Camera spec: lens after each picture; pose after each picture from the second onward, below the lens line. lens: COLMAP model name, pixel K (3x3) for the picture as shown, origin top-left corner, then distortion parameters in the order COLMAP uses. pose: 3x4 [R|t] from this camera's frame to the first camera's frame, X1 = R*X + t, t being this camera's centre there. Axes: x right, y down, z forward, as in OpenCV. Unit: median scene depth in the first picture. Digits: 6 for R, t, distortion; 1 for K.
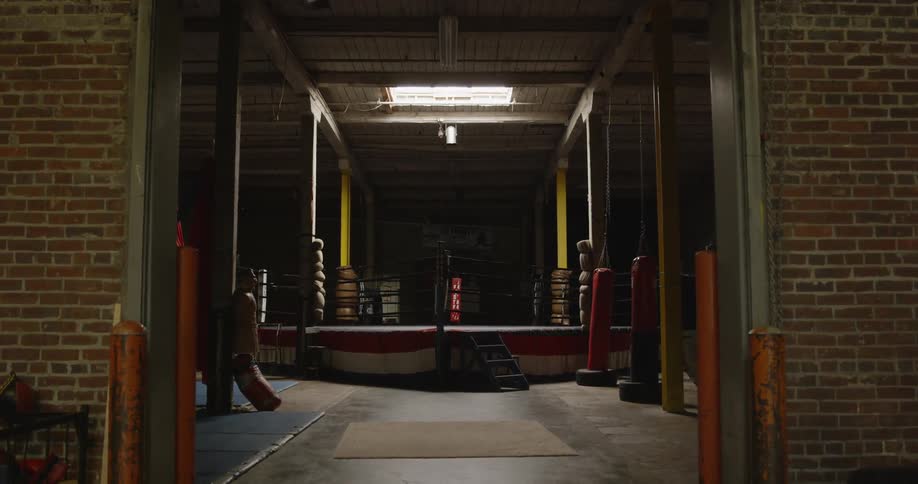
lens RADIAL K [[718.6, 0, 459.0], [0, 718.6, 242.0], [0, 0, 1]] dist [0.006283, 0.001106]
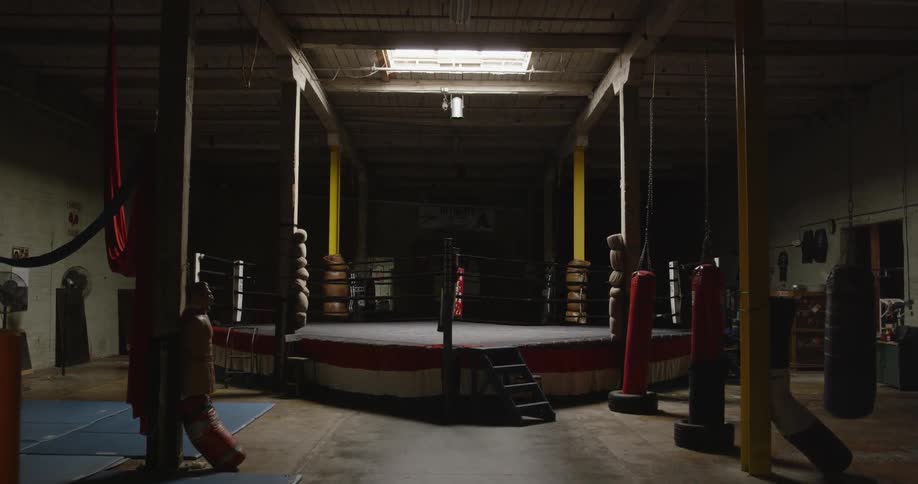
lens RADIAL K [[743.1, 0, 459.0], [0, 743.1, 242.0], [0, 0, 1]] dist [-0.012589, -0.002960]
pose [[0.999920, 0.010570, 0.006934, -0.015323], [-0.010785, 0.999441, 0.031659, -0.017963], [-0.006595, -0.031731, 0.999475, 0.119265]]
